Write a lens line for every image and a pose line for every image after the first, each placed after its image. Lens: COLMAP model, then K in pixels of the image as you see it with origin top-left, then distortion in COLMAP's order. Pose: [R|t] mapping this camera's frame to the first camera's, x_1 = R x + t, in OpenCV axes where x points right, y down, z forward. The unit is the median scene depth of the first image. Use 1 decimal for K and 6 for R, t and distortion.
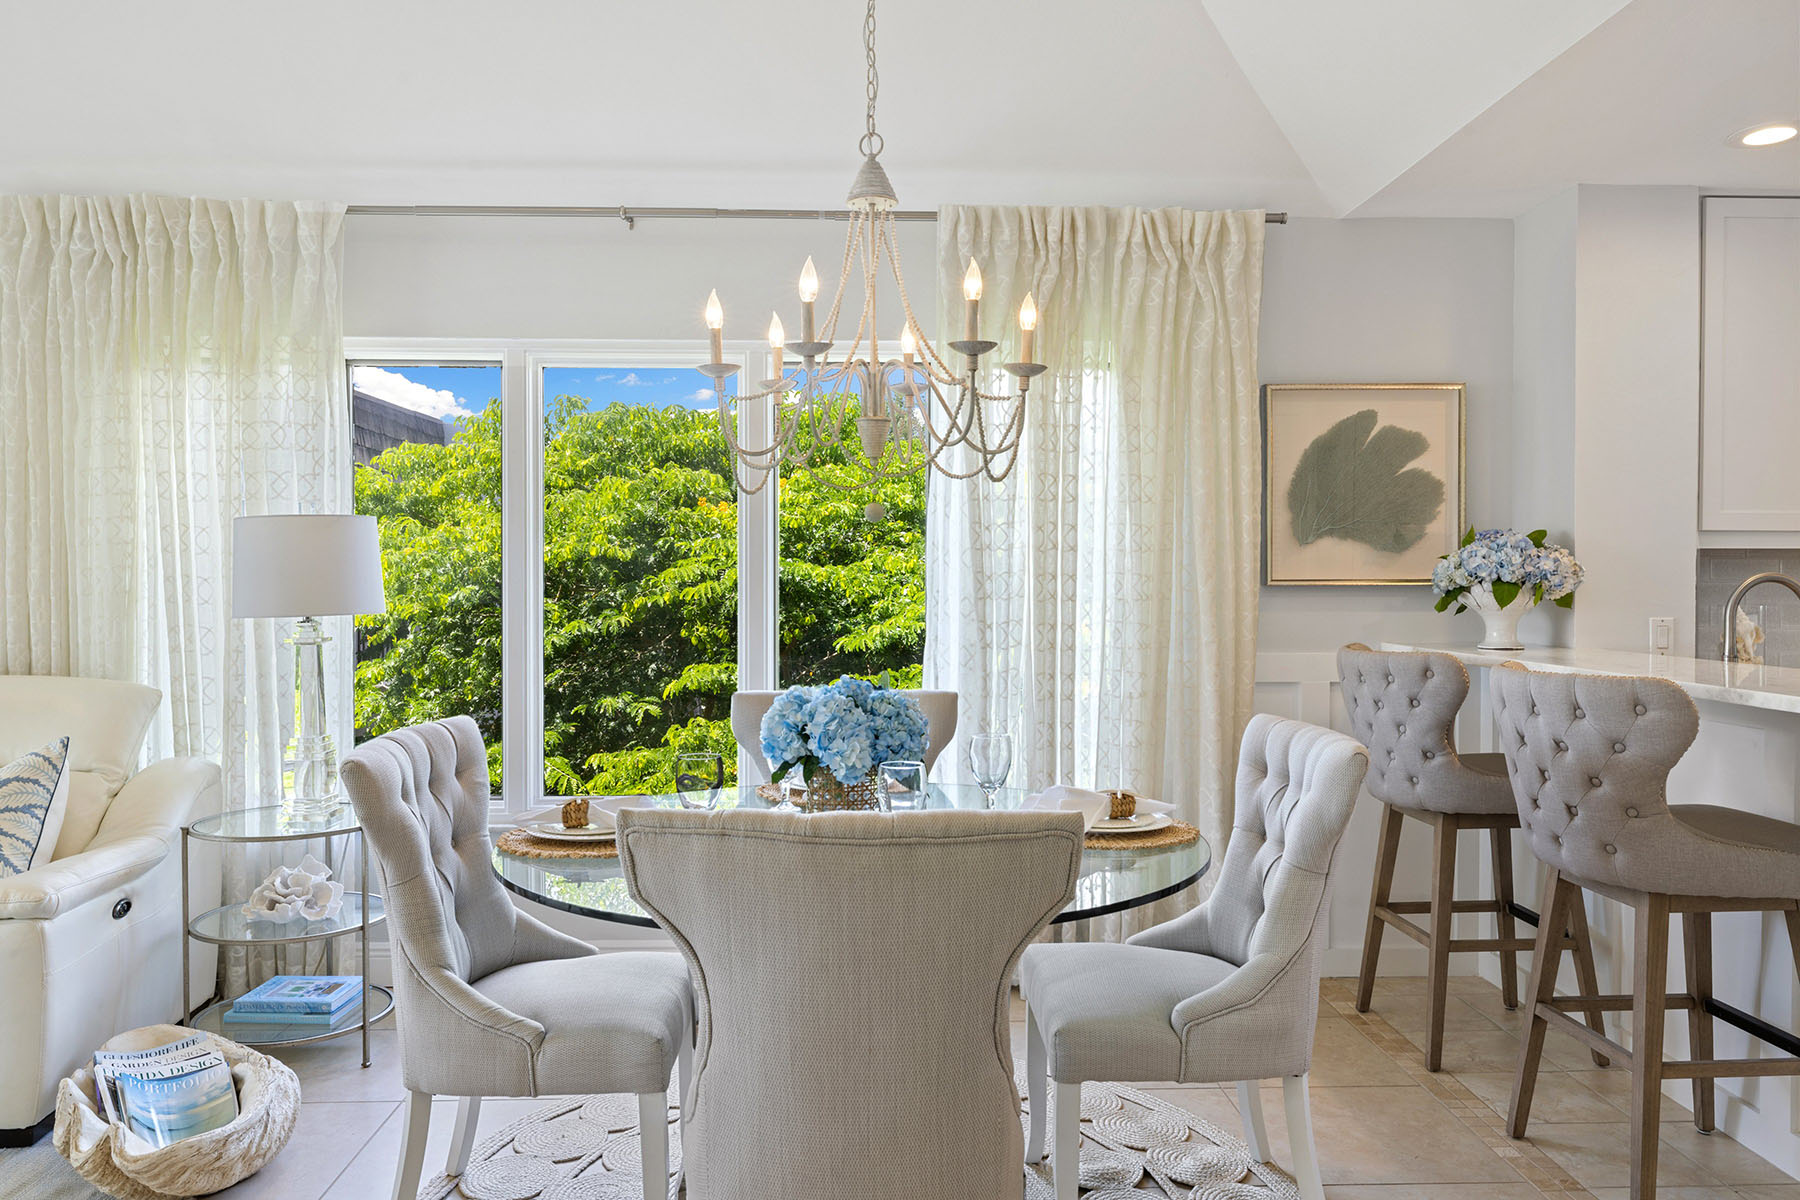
lens RADIAL K [[1276.9, 0, 862.6], [0, 1276.9, 599.2], [0, 0, 1]] dist [-0.000477, 0.000356]
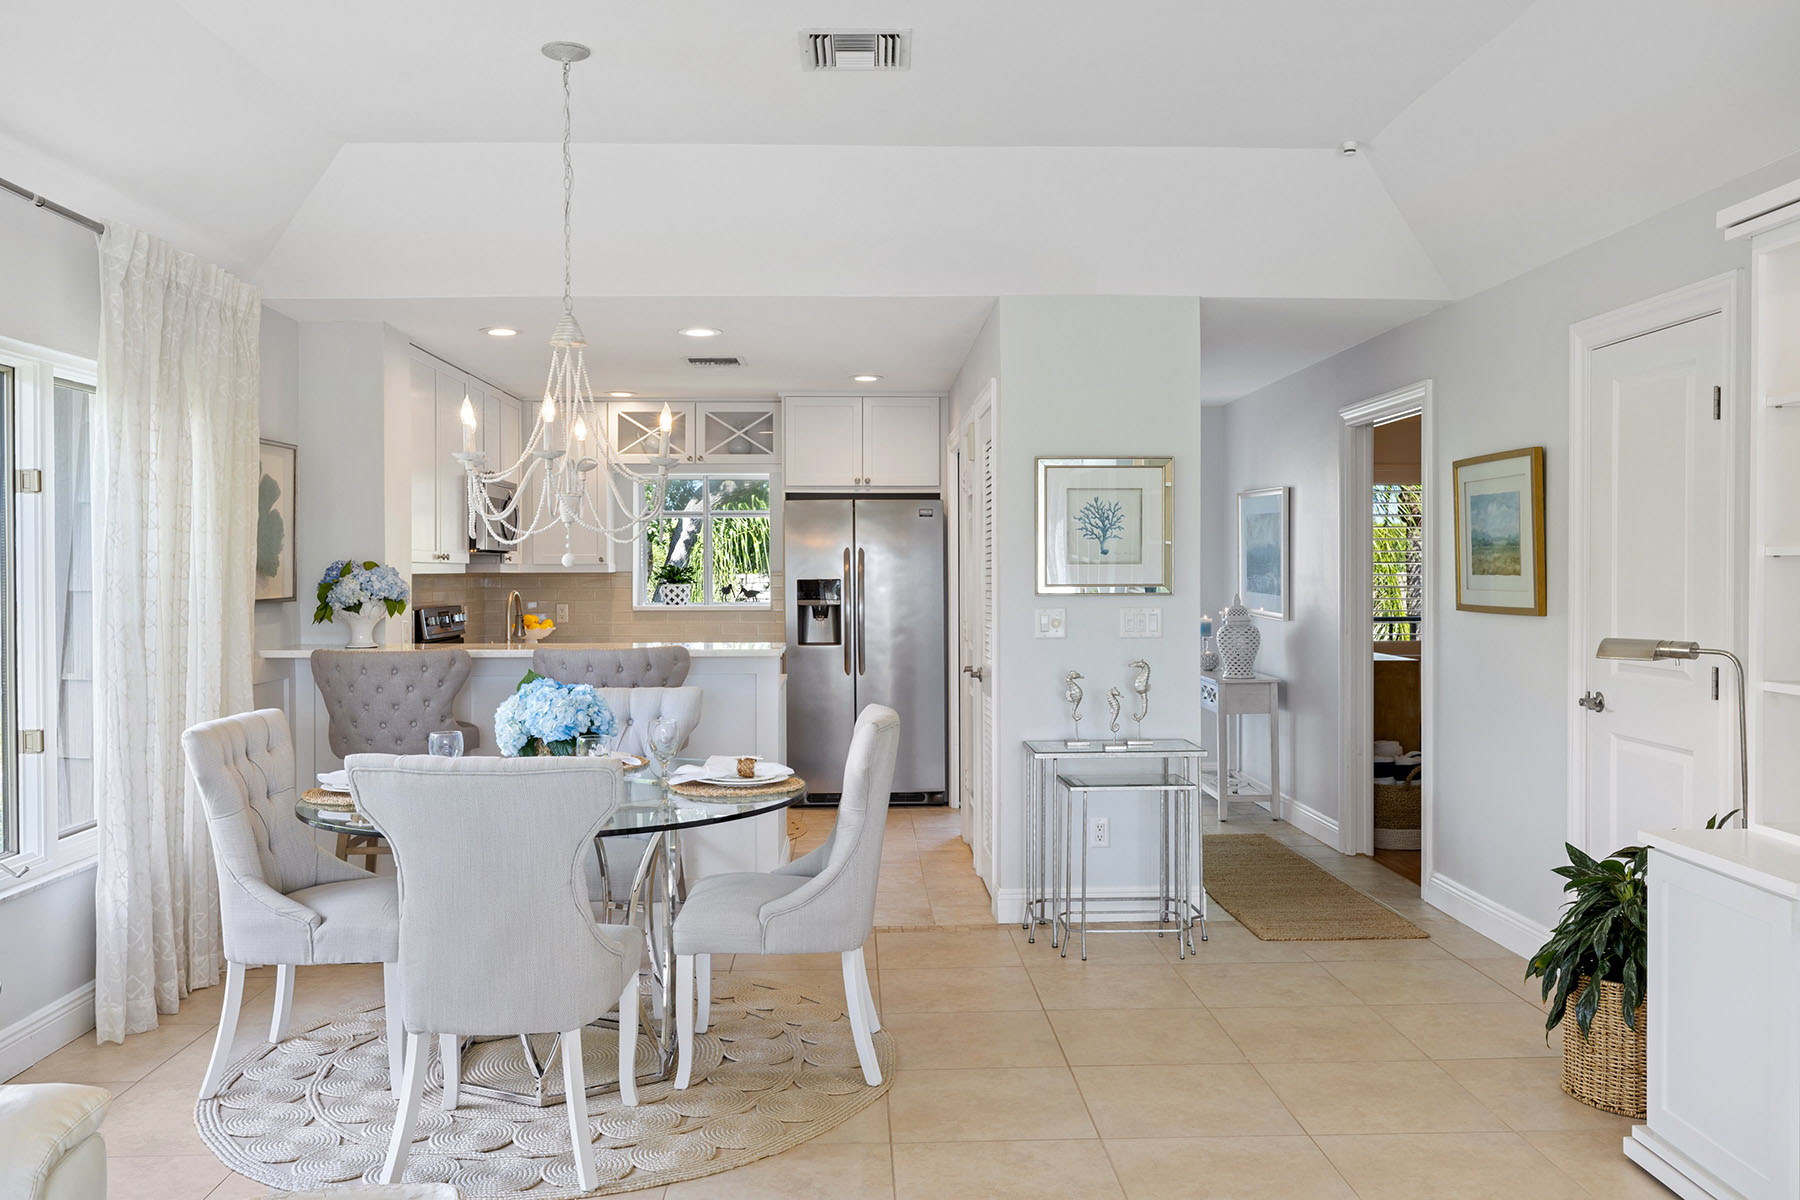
lens RADIAL K [[1453.2, 0, 885.5], [0, 1453.2, 585.2], [0, 0, 1]] dist [-0.001480, 0.003638]
pose [[-0.009952, -0.016039, 0.999822, -1.012082], [0.017167, 0.999721, 0.016209, -0.041744], [-0.999803, 0.017325, -0.009674, 0.422955]]
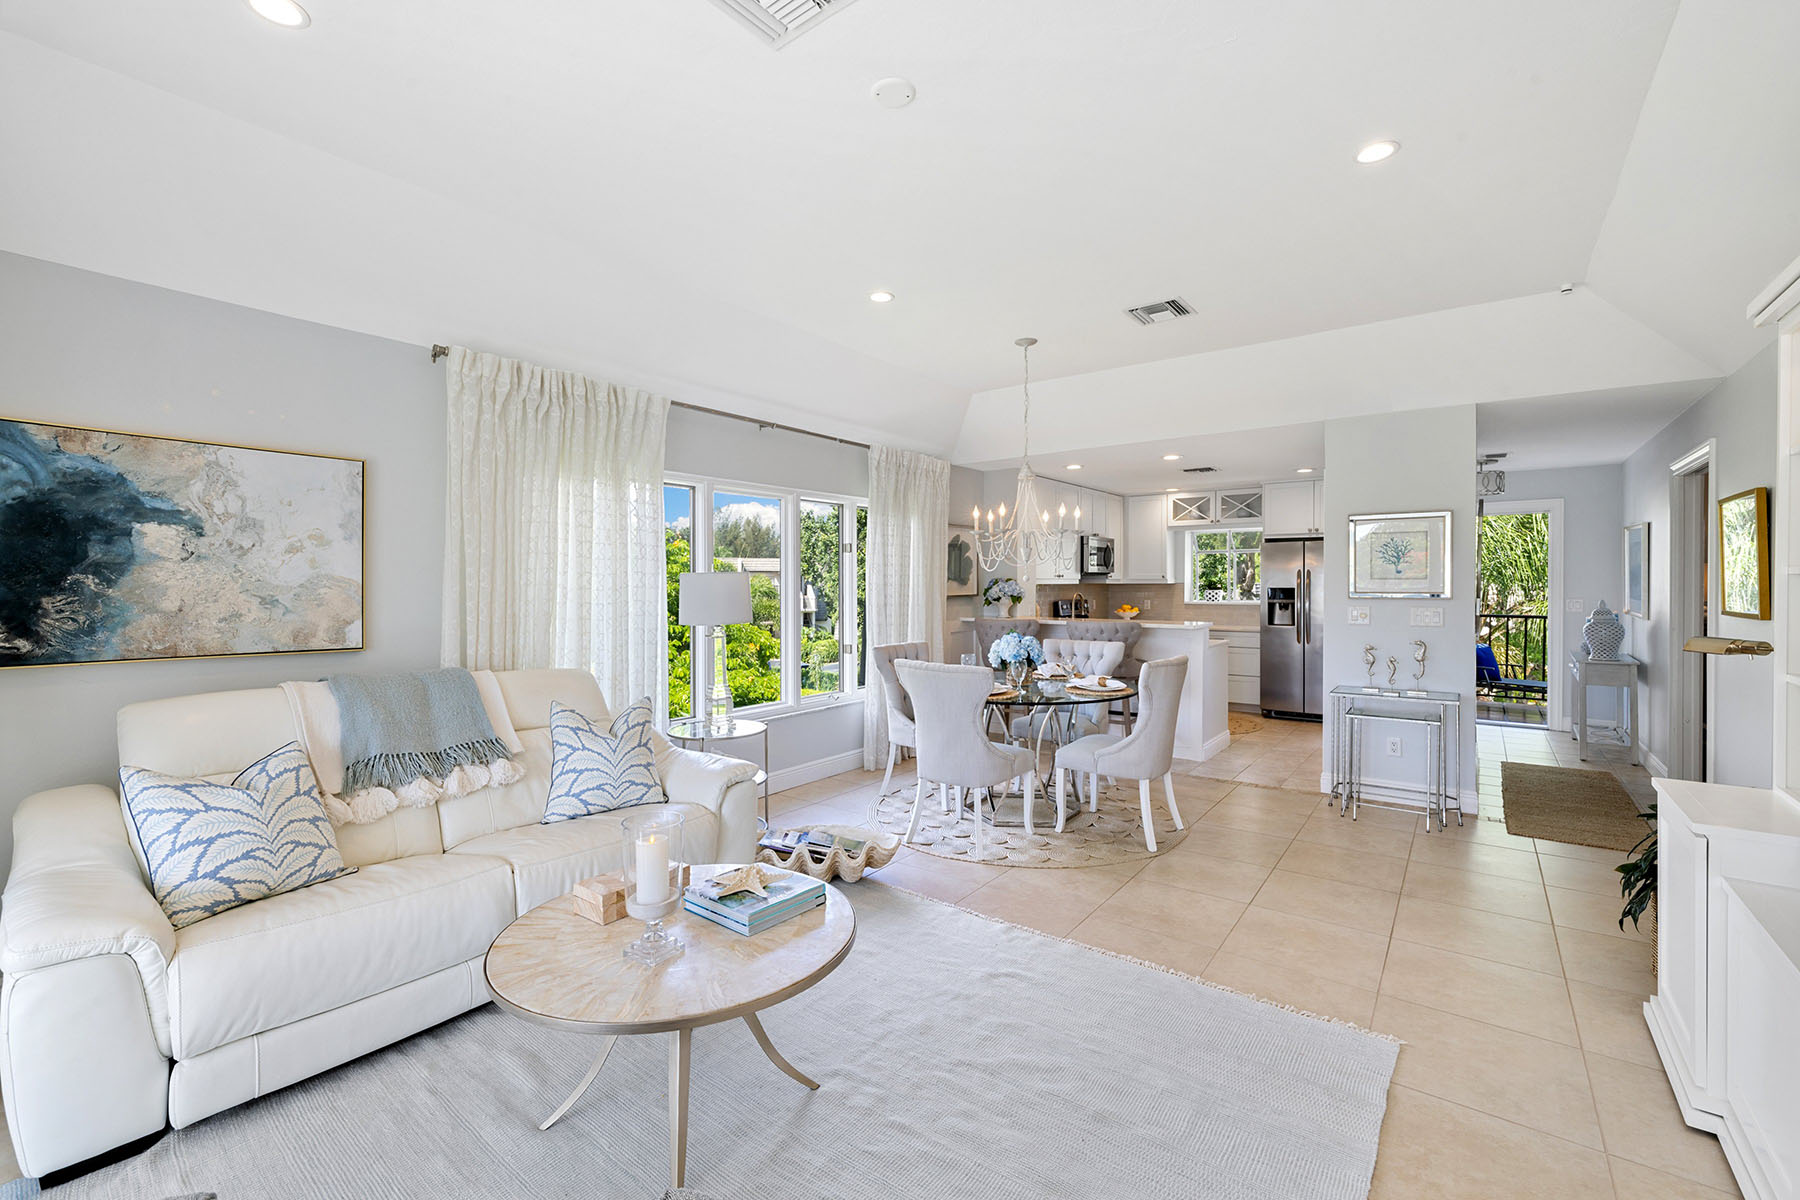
lens RADIAL K [[755.9, 0, 892.5], [0, 755.9, 589.6], [0, 0, 1]] dist [0.001148, 0.000157]
pose [[0.618464, -0.013844, 0.785692, -1.009931], [0.016319, 0.999855, 0.004772, -0.038284], [-0.785644, 0.009870, 0.618600, 0.090630]]
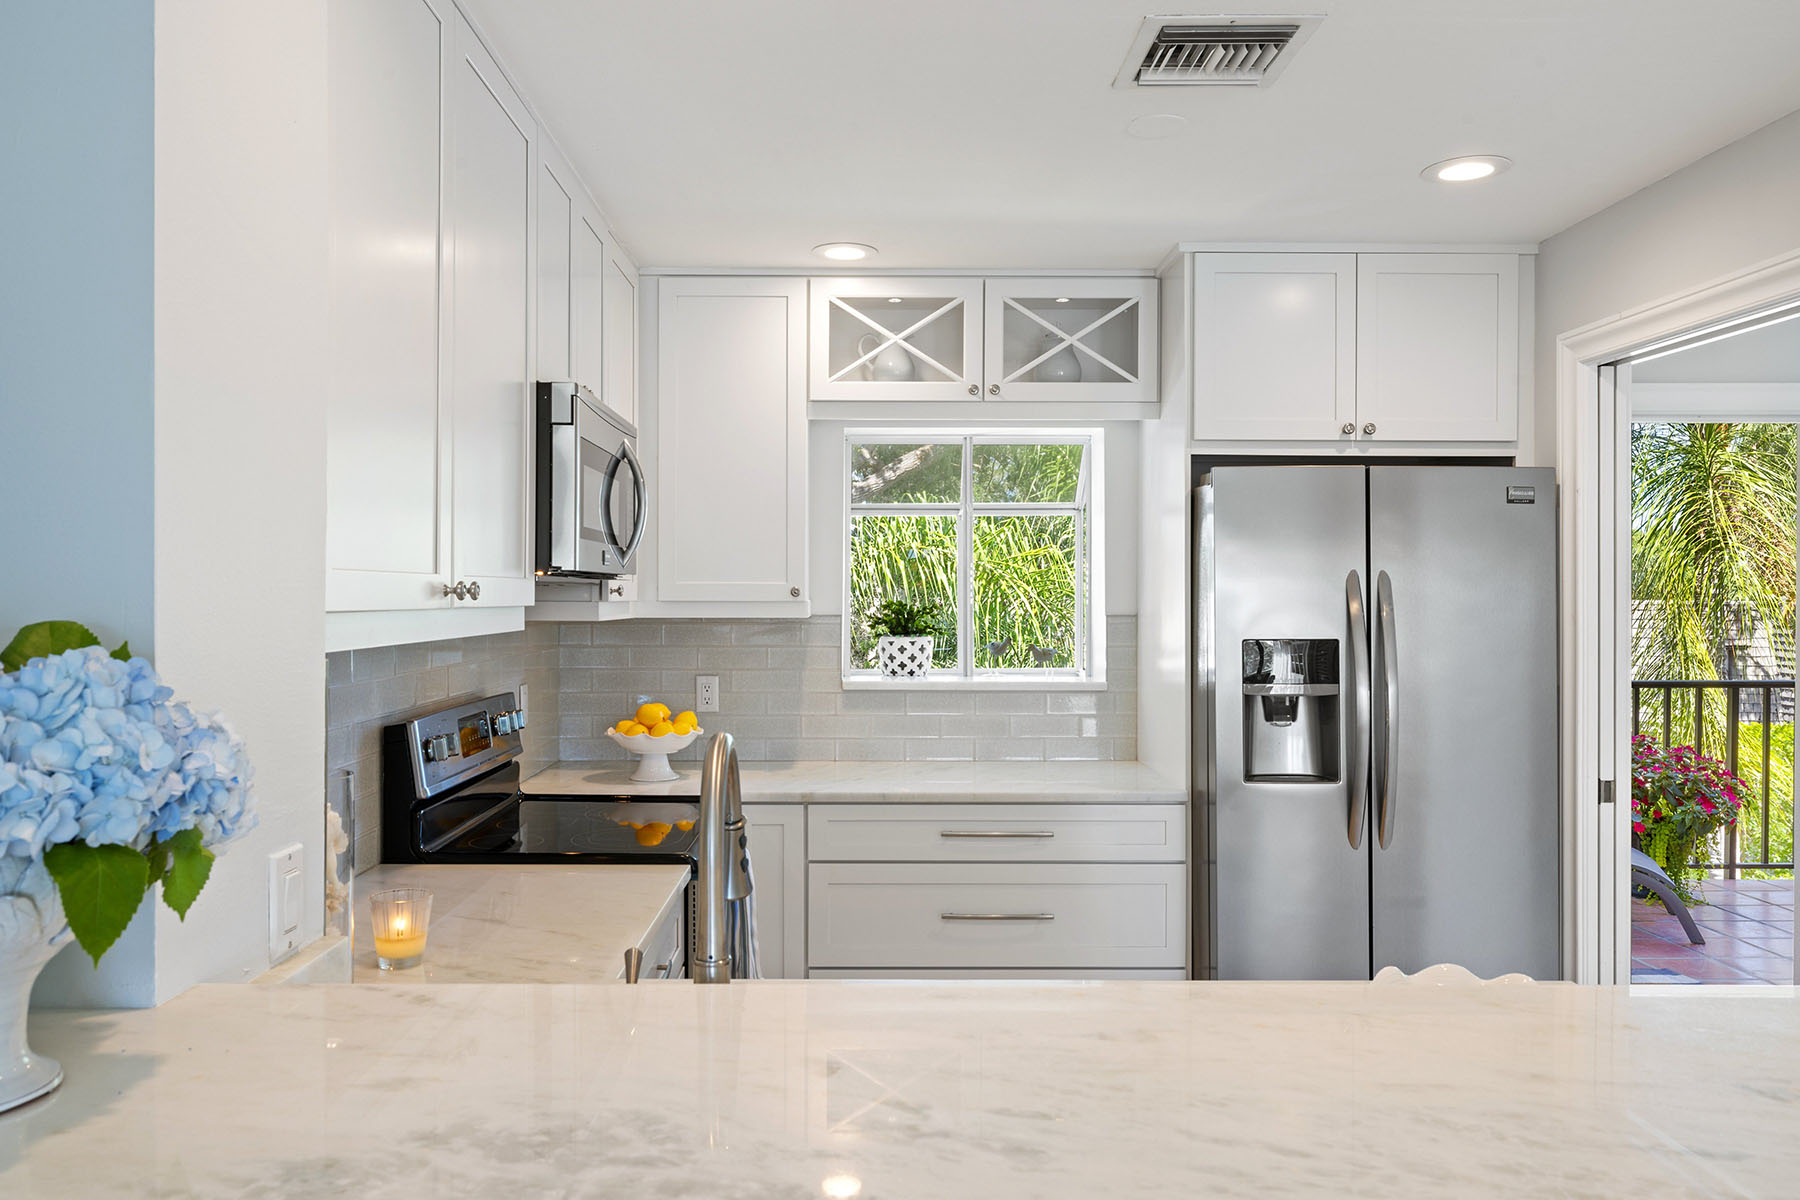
lens RADIAL K [[1276.9, 0, 862.6], [0, 1276.9, 599.2], [0, 0, 1]] dist [-0.000477, 0.000356]
pose [[0.009741, -0.010190, 0.999901, 0.242778], [0.011072, 0.999888, 0.010082, -0.056195], [-0.999891, 0.010972, 0.009852, 0.774319]]
